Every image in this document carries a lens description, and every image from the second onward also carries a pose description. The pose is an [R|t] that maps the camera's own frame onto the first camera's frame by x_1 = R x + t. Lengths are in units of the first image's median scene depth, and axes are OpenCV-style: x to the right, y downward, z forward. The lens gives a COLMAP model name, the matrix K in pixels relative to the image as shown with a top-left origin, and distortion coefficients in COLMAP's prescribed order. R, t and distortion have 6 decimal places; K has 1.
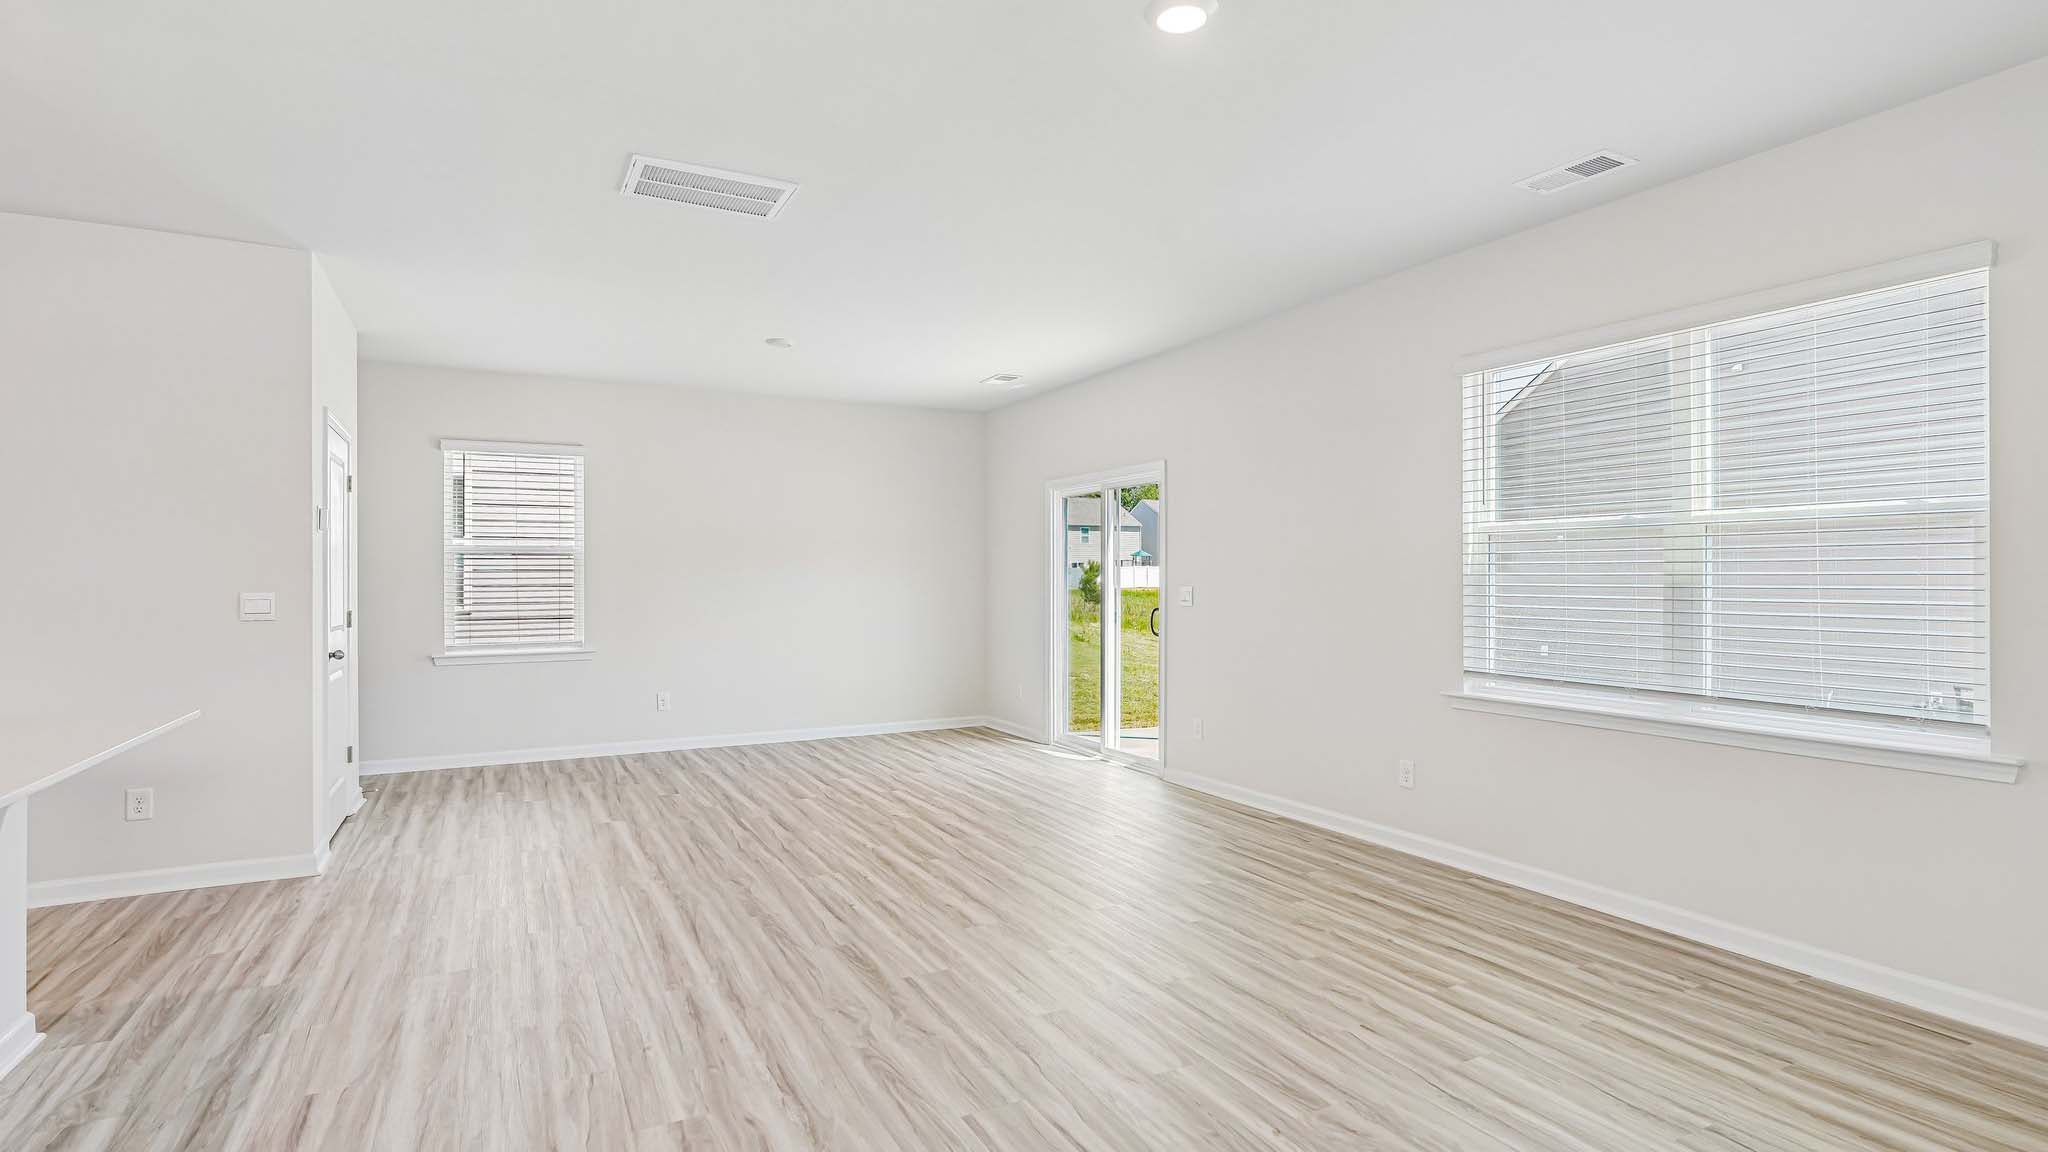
lens RADIAL K [[1076.5, 0, 993.6], [0, 1076.5, 572.5], [0, 0, 1]] dist [0.014066, -0.005186]
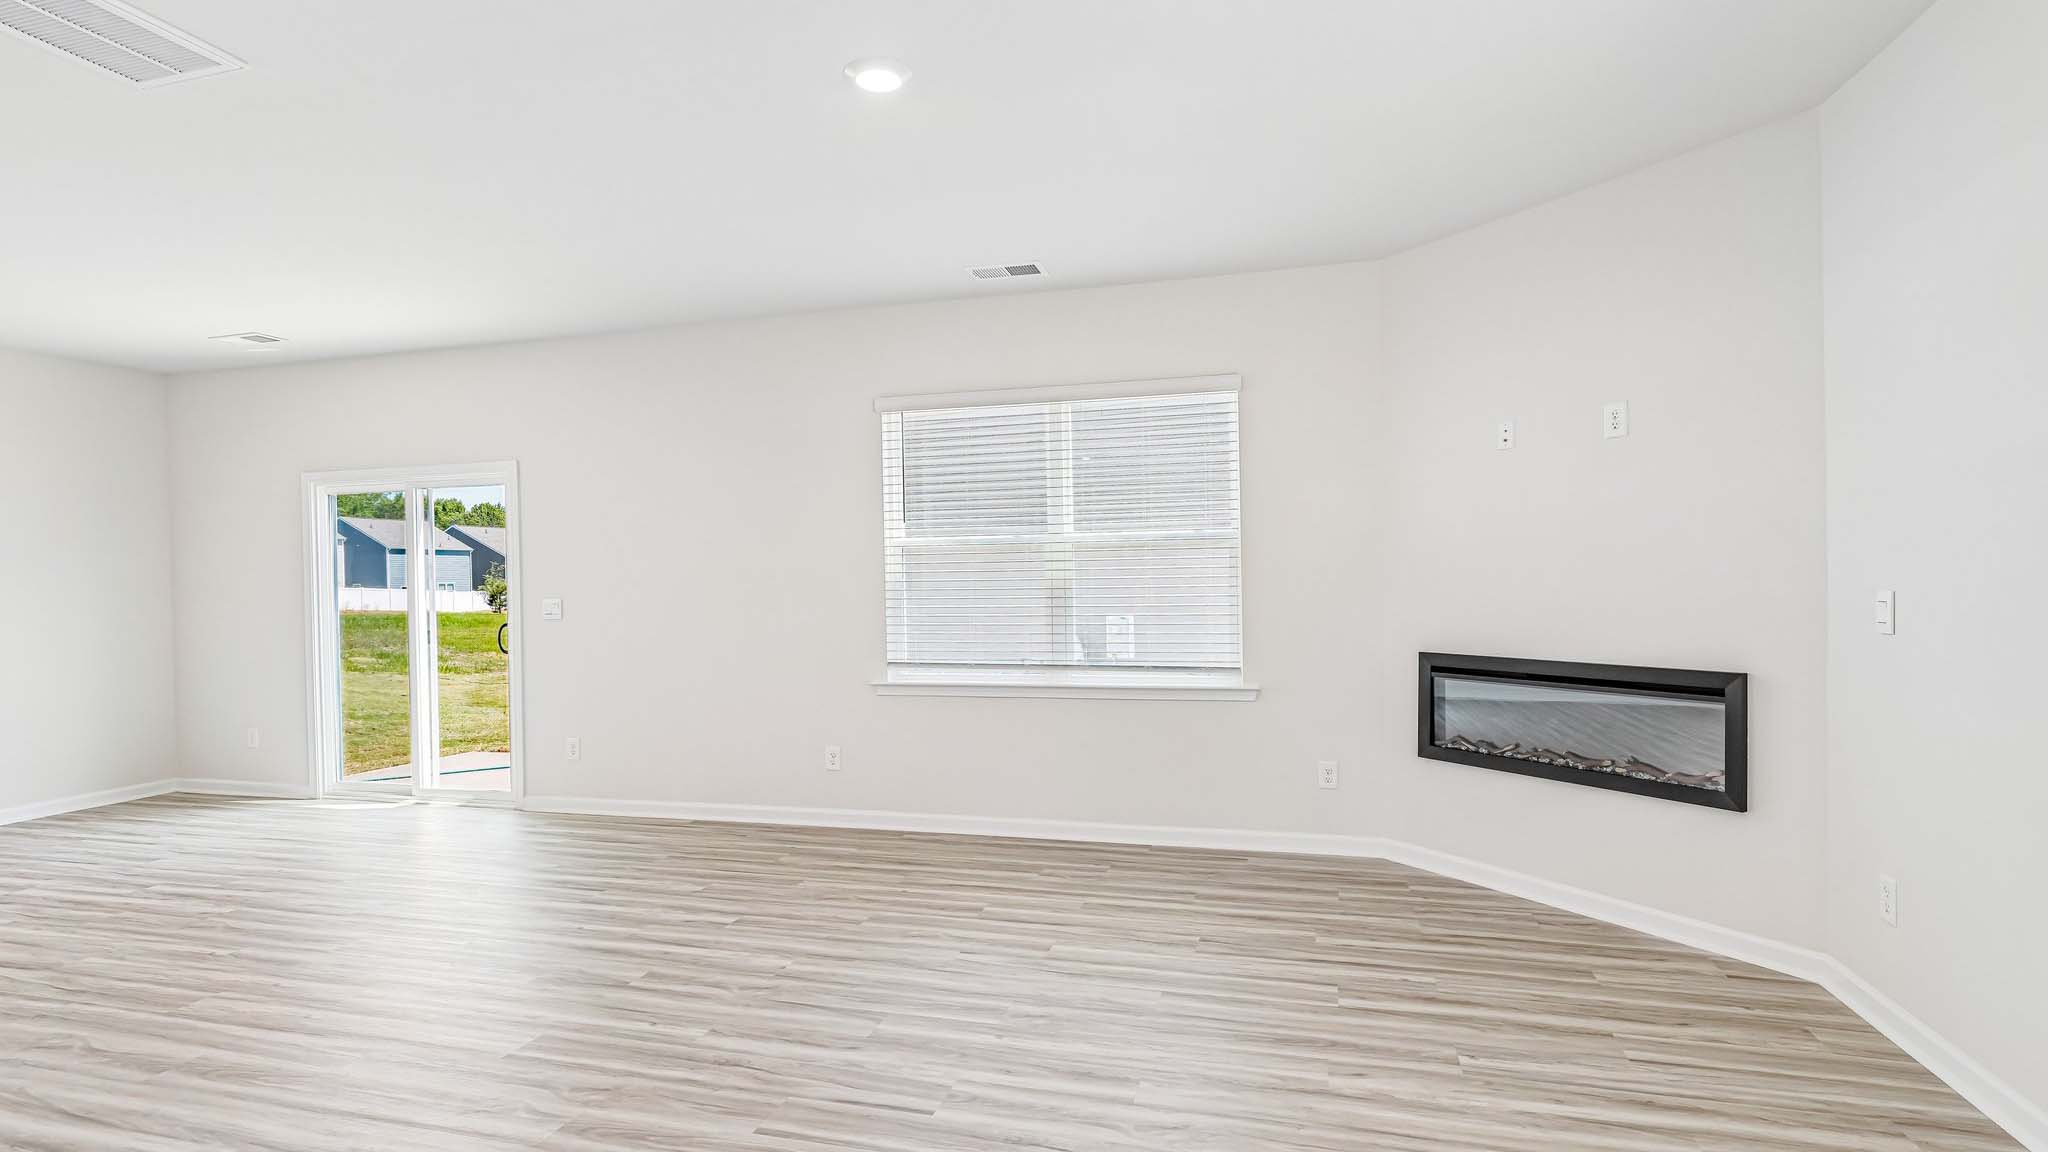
lens RADIAL K [[1076.5, 0, 1048.0], [0, 1076.5, 586.9], [0, 0, 1]] dist [0.014066, -0.005186]
pose [[0.668488, -0.014384, 0.743584, -0.329119], [0.011558, 0.999893, 0.008951, -0.000531], [-0.743634, 0.002611, 0.668582, 0.078498]]
